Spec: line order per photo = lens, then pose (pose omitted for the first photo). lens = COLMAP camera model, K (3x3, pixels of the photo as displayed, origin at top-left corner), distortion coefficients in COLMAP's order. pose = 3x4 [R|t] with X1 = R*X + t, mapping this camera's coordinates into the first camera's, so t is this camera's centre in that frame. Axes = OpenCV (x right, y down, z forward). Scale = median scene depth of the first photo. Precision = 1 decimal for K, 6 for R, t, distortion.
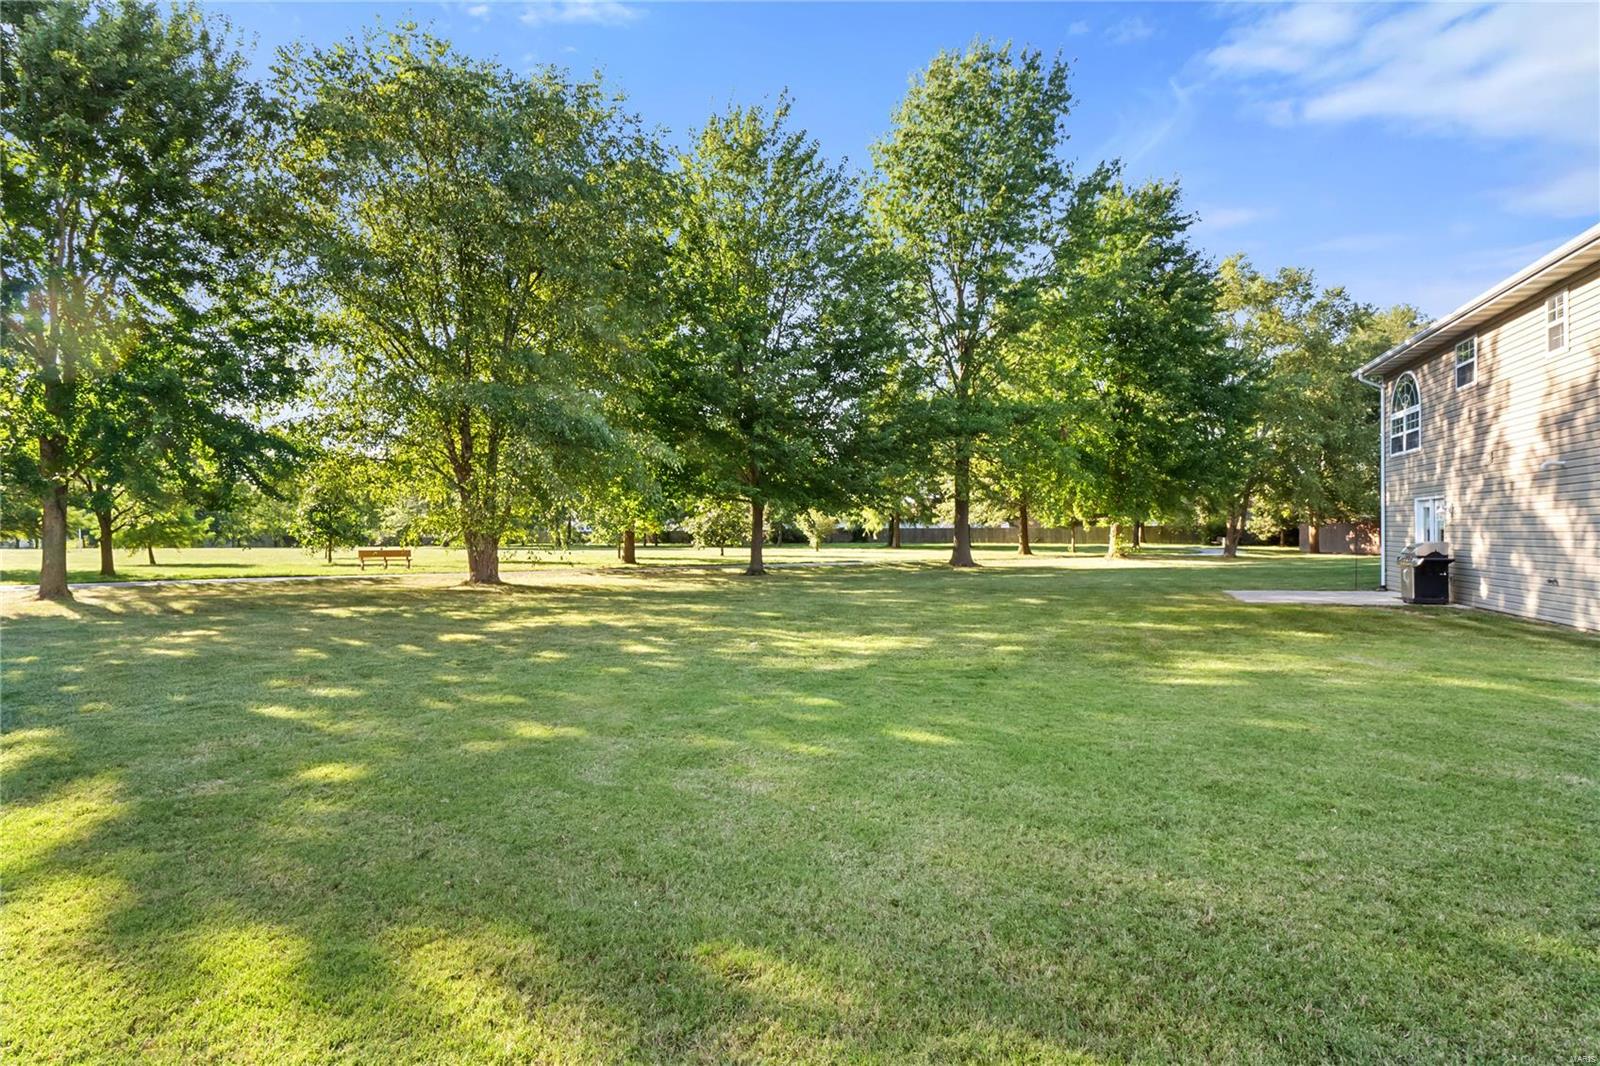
lens RADIAL K [[832.4, 0, 799.1], [0, 832.4, 533.9], [0, 0, 1]] dist [-0.001777, -0.001165]
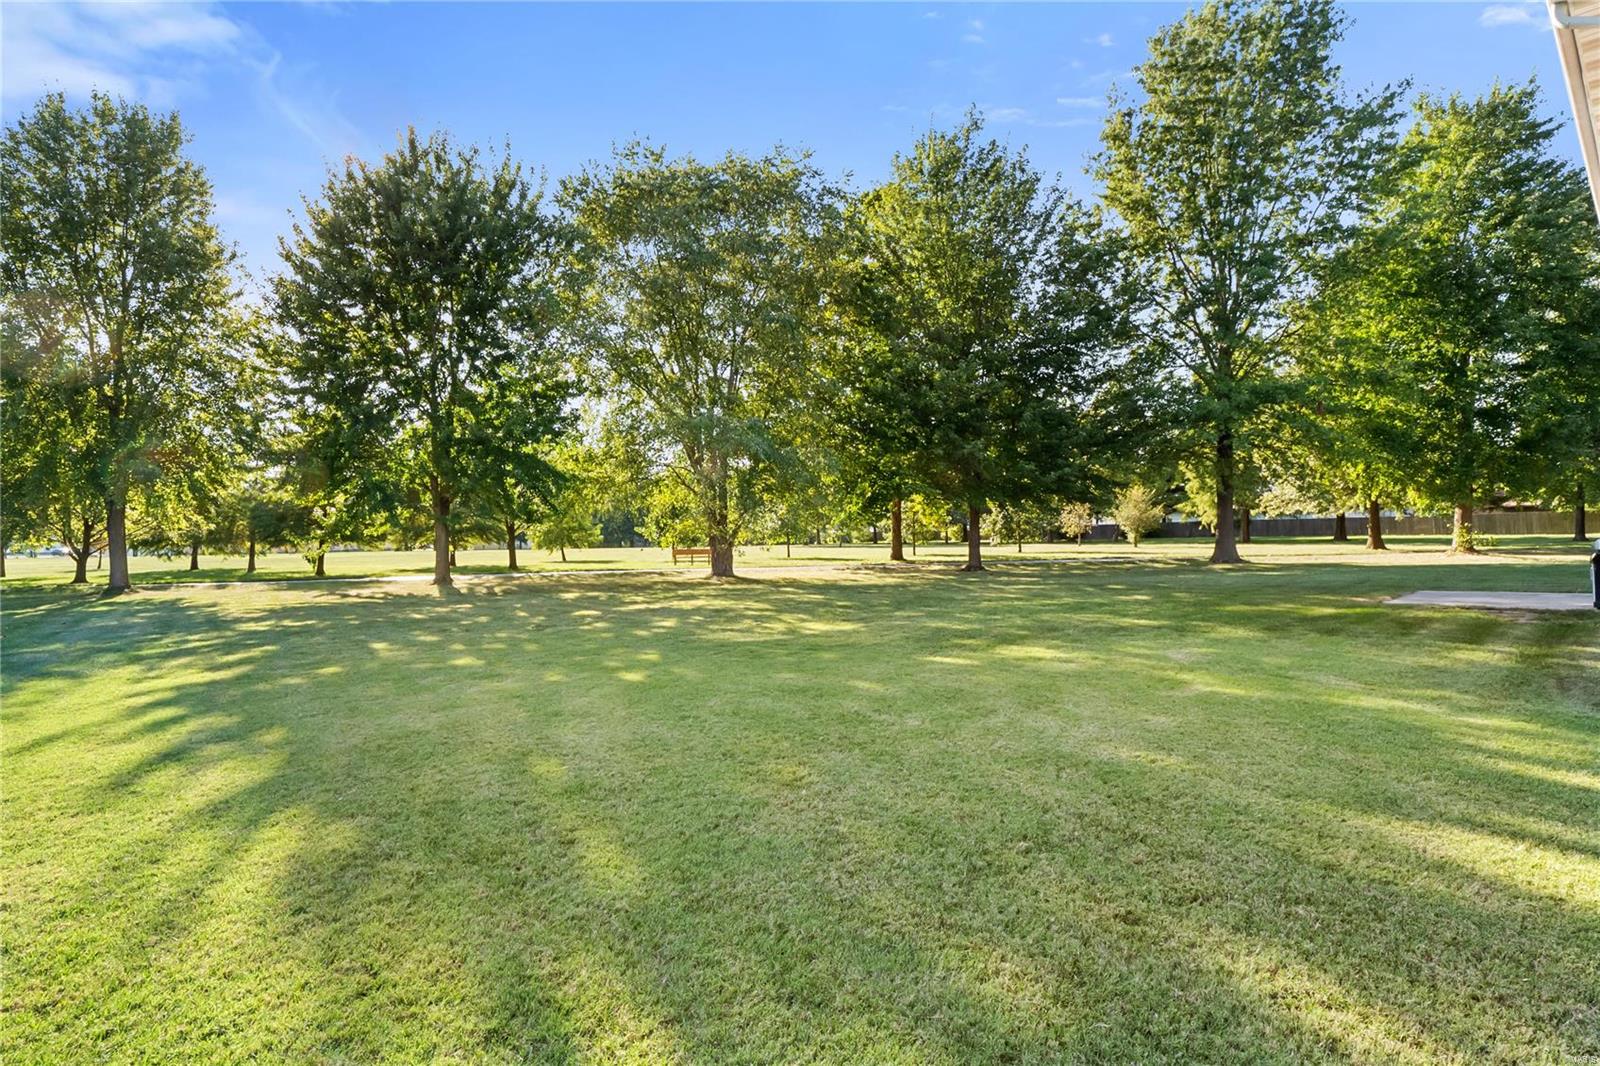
lens RADIAL K [[832.4, 0, 797.3], [0, 832.4, 526.3], [0, 0, 1]] dist [-0.001777, -0.001165]
pose [[0.894612, -0.018993, -0.446440, 0.186848], [0.016671, 0.999819, -0.009129, -0.000513], [0.446532, 0.000724, 0.894767, -0.026041]]
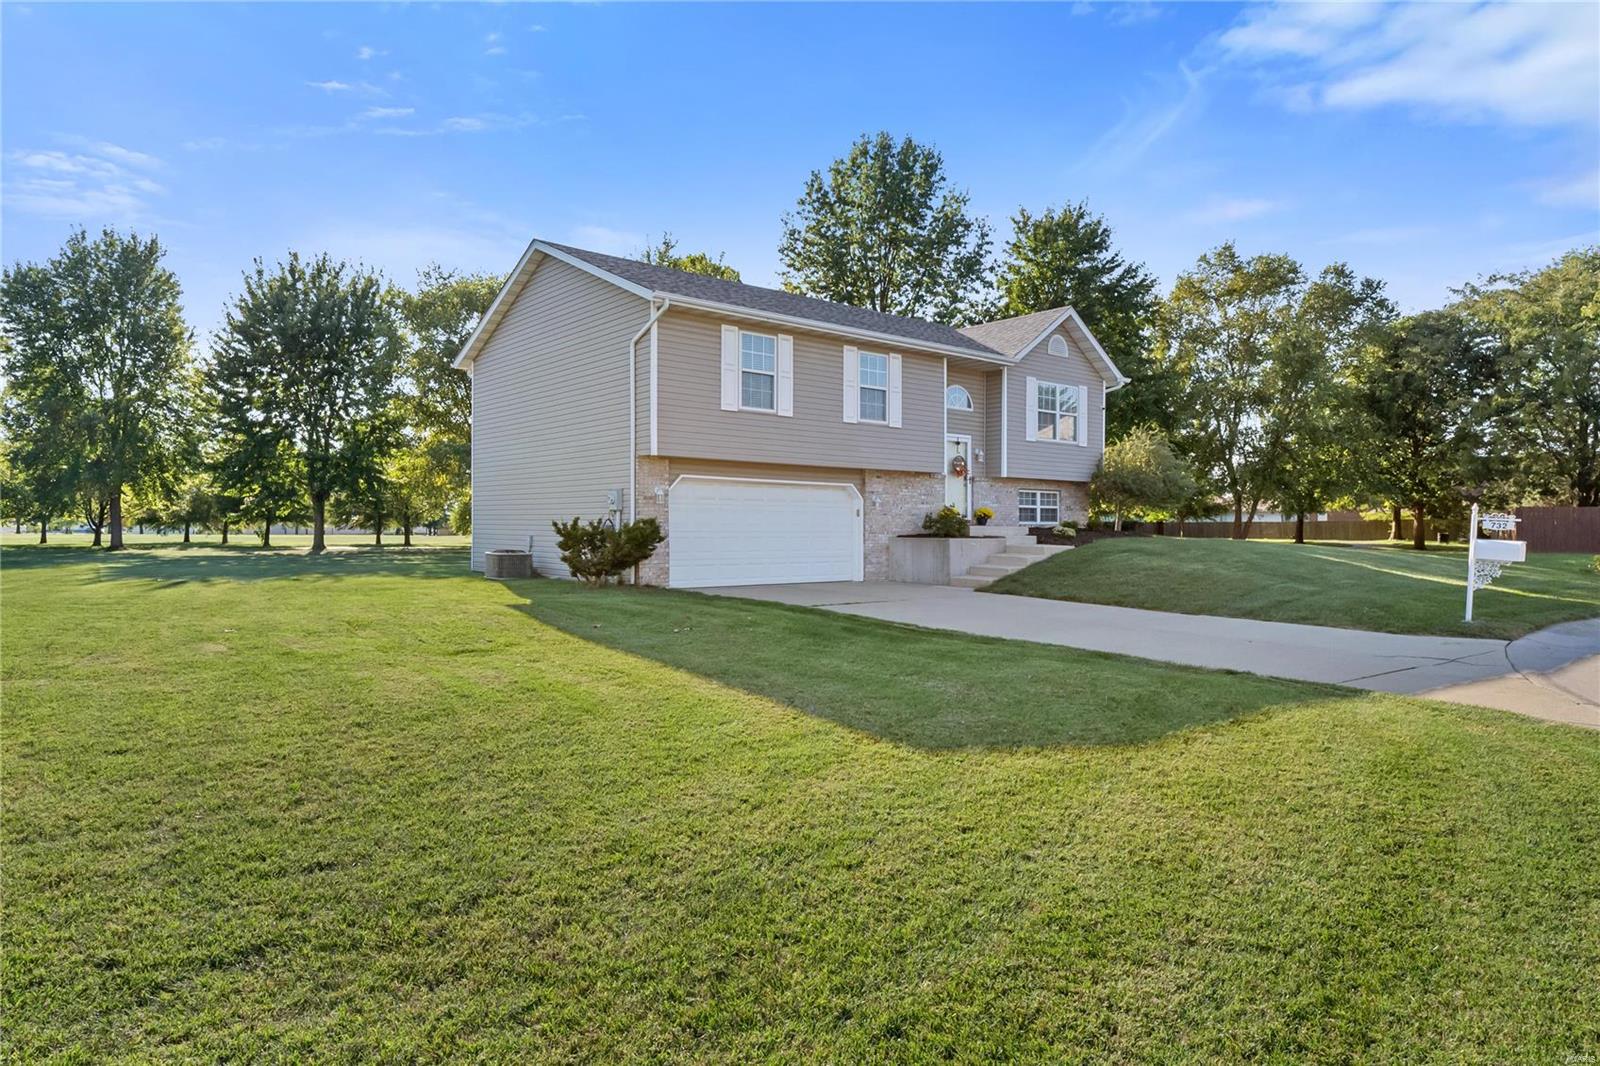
lens RADIAL K [[923.8, 0, 804.5], [0, 923.8, 534.3], [0, 0, 1]] dist [0.000098, 0.000712]
pose [[0.860155, 0.005713, -0.510000, 0.845834], [-0.002687, 0.999974, 0.006670, 0.008957], [0.510025, -0.004367, 0.860148, -0.271936]]
